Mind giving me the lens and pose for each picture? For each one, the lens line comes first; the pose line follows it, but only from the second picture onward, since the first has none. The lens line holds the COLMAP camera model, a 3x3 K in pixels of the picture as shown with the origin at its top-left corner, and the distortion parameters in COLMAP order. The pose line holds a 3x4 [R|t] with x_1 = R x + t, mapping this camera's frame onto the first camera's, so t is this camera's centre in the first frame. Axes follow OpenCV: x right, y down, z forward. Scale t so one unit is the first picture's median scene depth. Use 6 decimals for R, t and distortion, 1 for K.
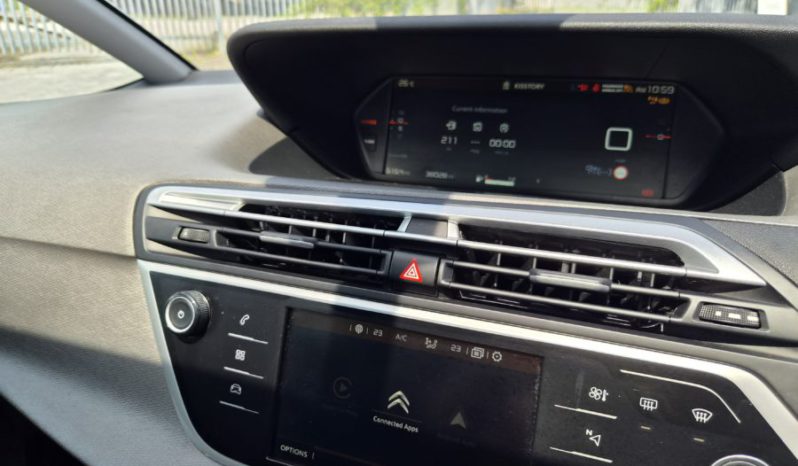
lens RADIAL K [[545.1, 0, 405.5], [0, 545.1, 228.1], [0, 0, 1]] dist [0.055435, -0.037459]
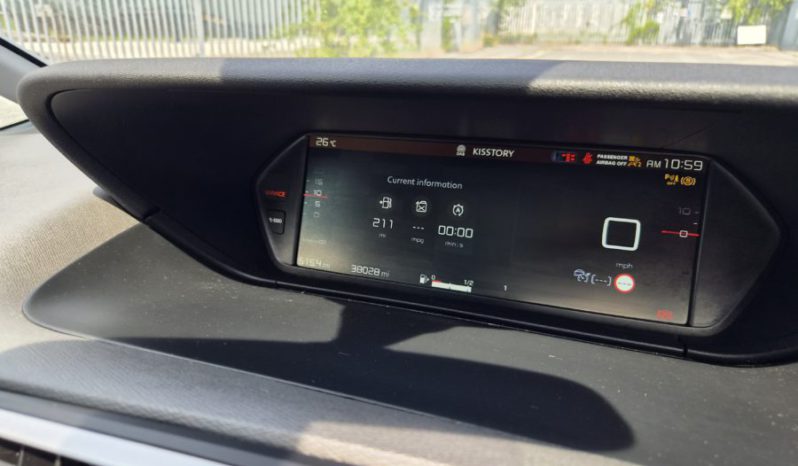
lens RADIAL K [[545.1, 0, 393.9], [0, 545.1, 236.8], [0, 0, 1]] dist [0.055435, -0.037459]
pose [[0.999921, 0.008801, 0.008967, 0.091542], [-0.008580, 0.999664, -0.024441, -0.130651], [-0.009179, 0.024362, 0.999661, 0.297005]]
